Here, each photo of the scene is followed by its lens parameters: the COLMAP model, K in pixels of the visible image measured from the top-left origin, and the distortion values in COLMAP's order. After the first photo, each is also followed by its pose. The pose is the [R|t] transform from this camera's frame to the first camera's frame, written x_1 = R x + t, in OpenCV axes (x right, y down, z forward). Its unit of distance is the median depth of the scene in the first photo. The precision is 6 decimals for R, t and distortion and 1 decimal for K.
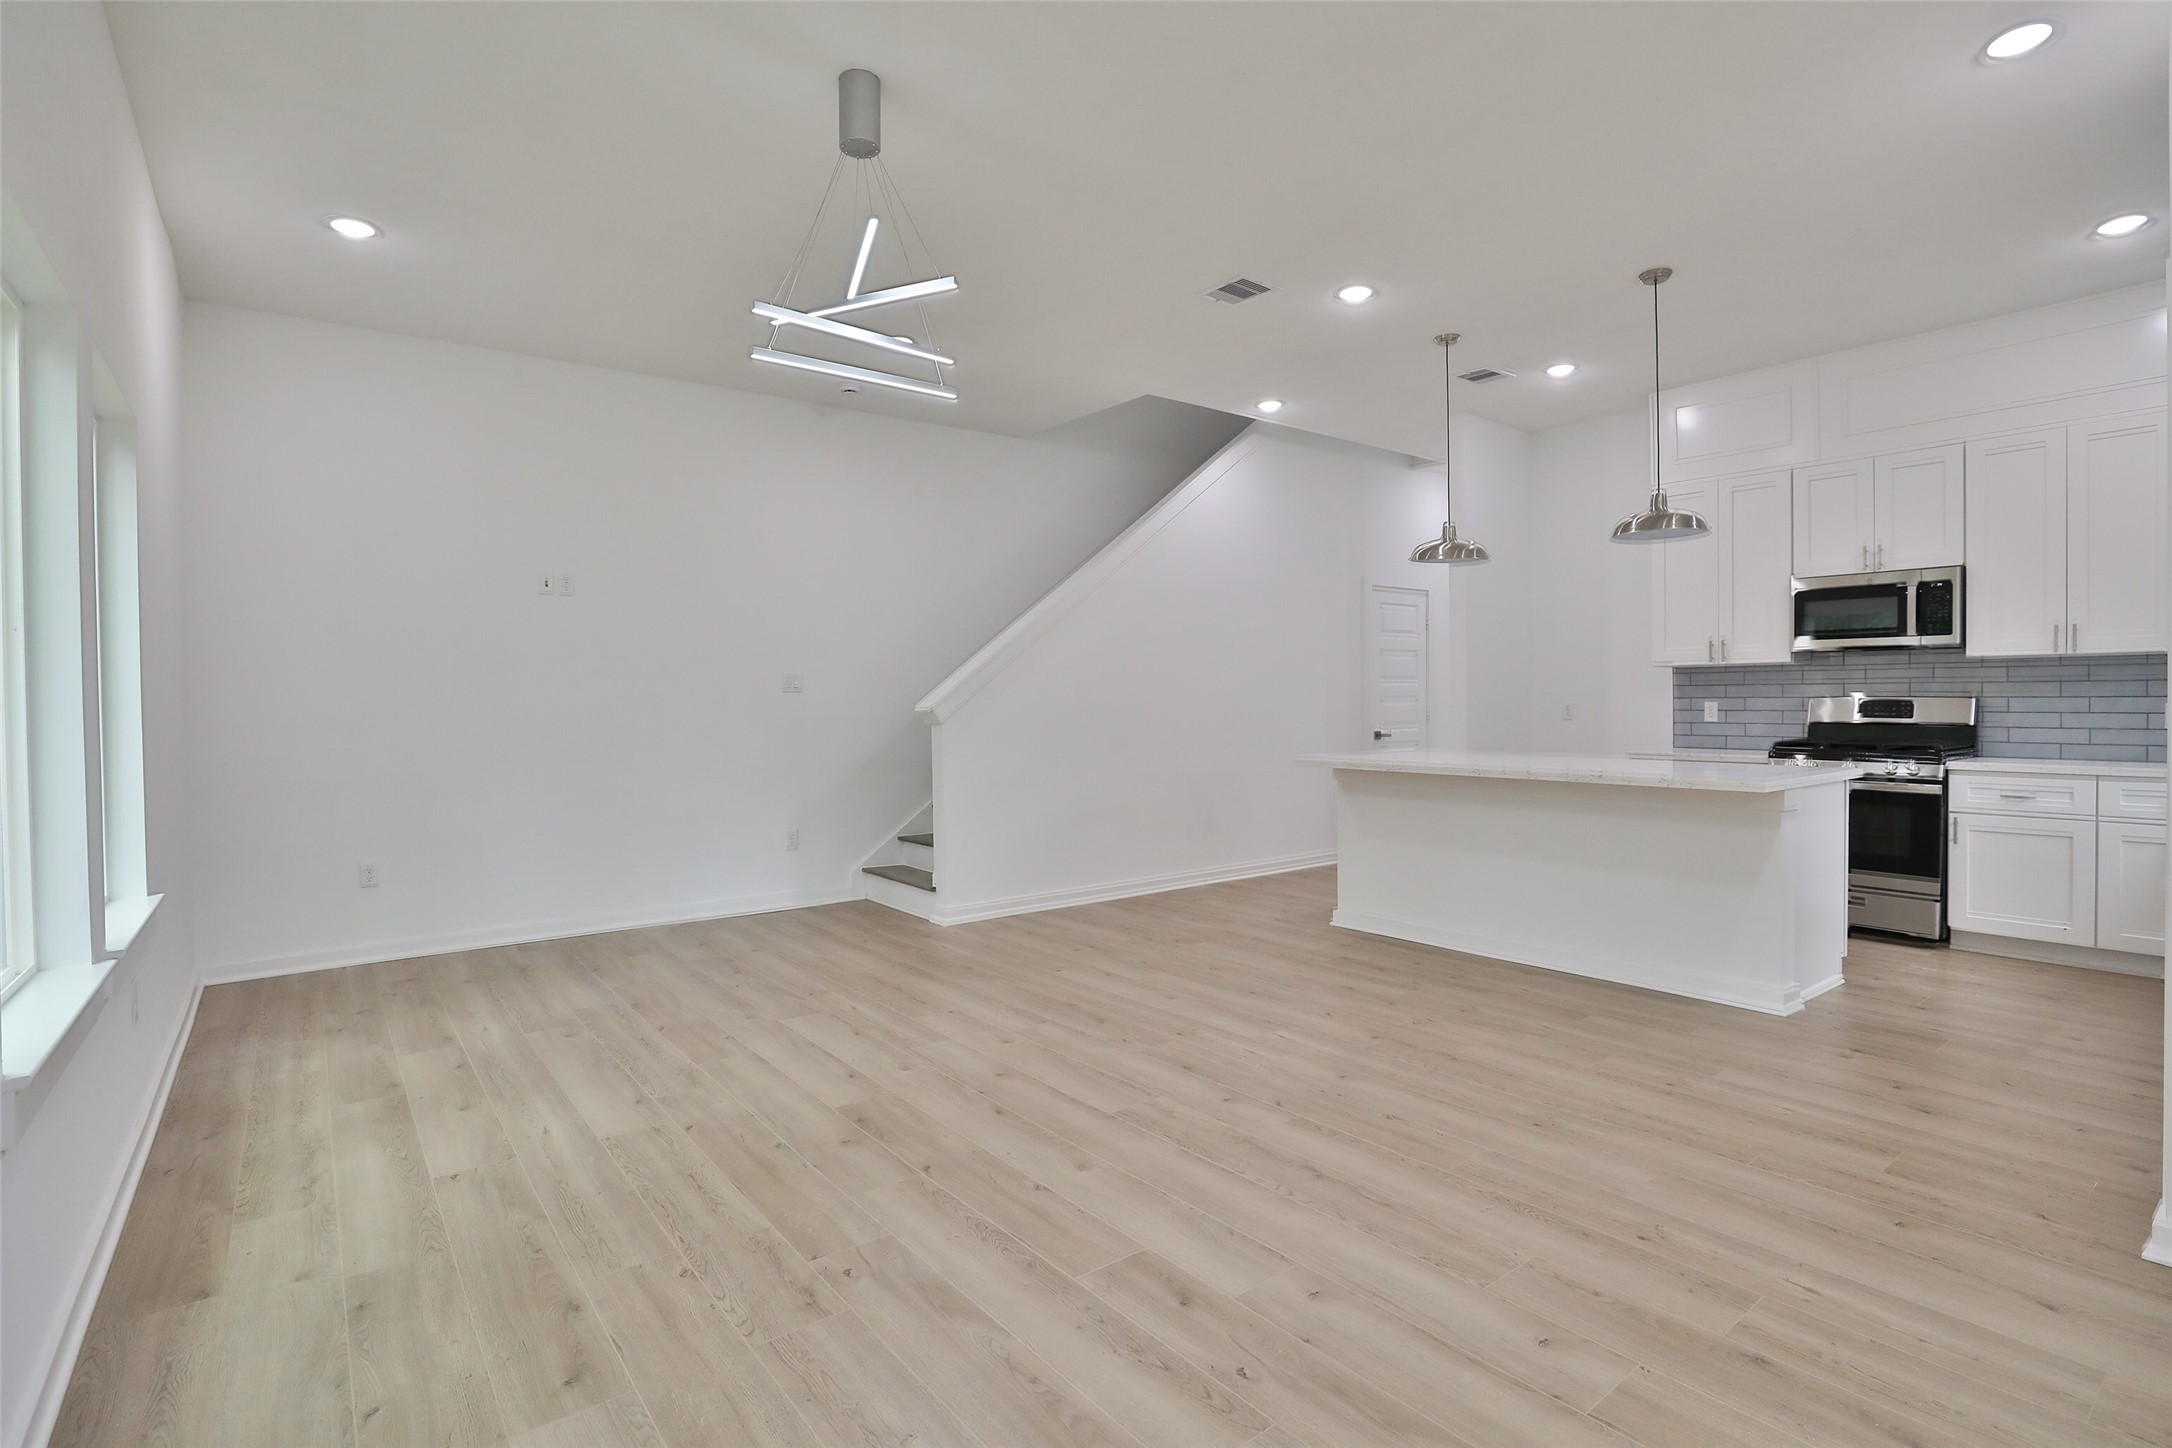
lens RADIAL K [[1072.5, 0, 1086.0], [0, 1072.5, 724.0], [0, 0, 1]] dist [-0.000894, -0.000230]
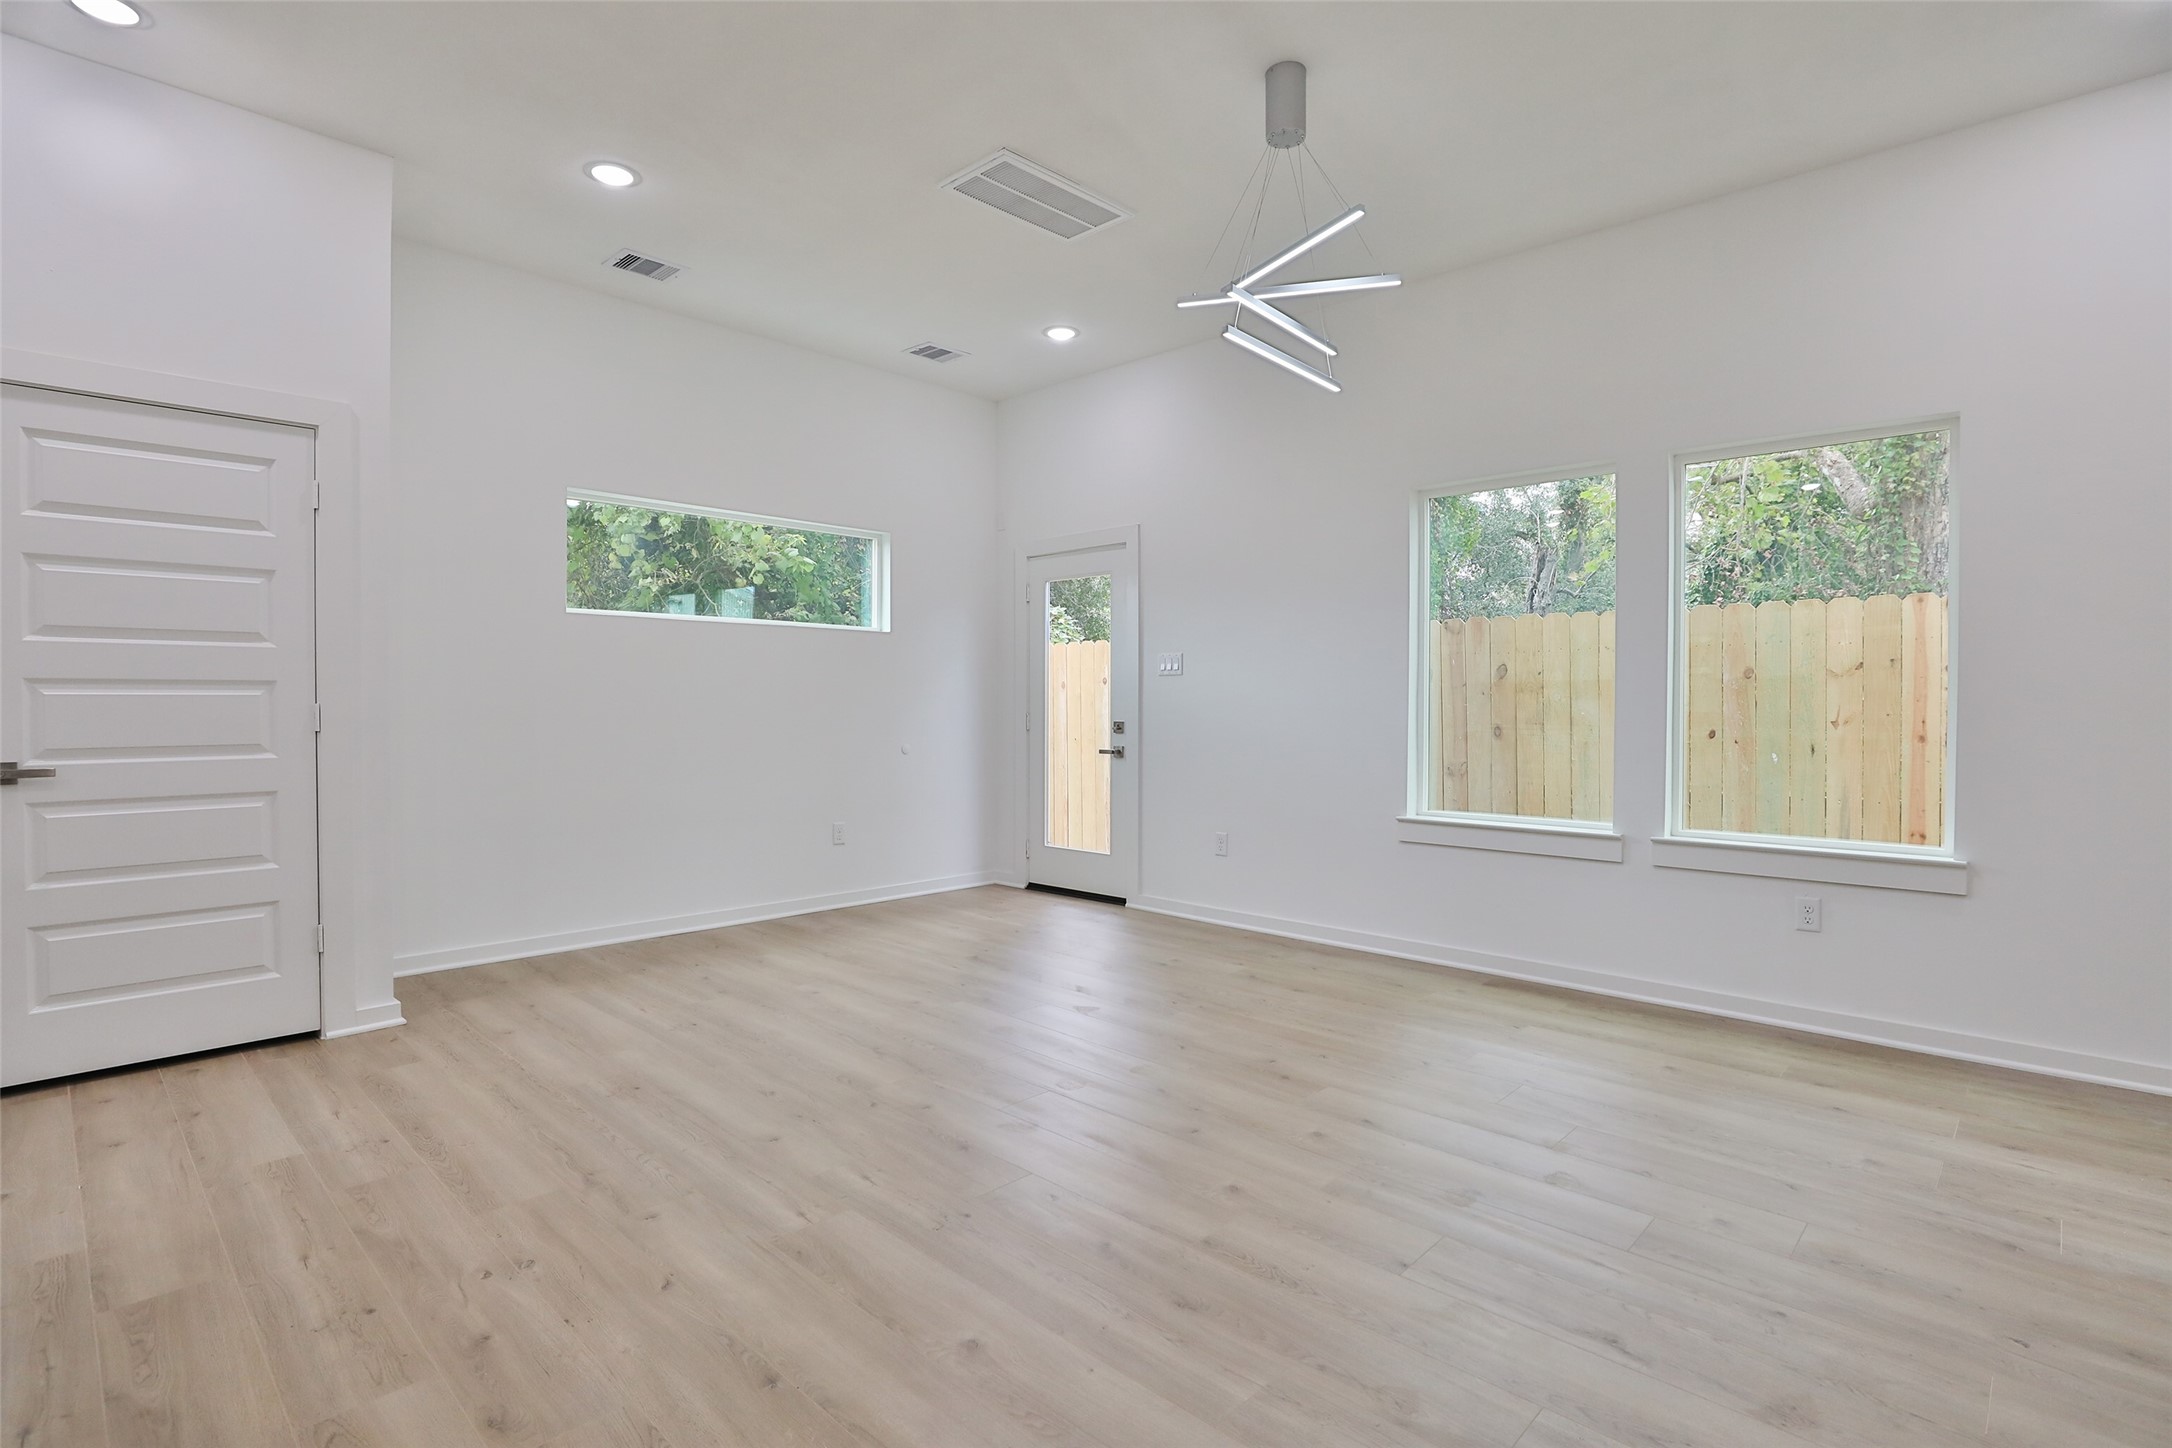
lens RADIAL K [[1072.5, 0, 1086.0], [0, 1072.5, 724.0], [0, 0, 1]] dist [-0.000894, -0.000230]
pose [[-0.989039, 0.010345, -0.147291, 0.124987], [0.004400, 0.999165, 0.040627, -0.017797], [0.147589, 0.039534, -0.988258, 1.871524]]
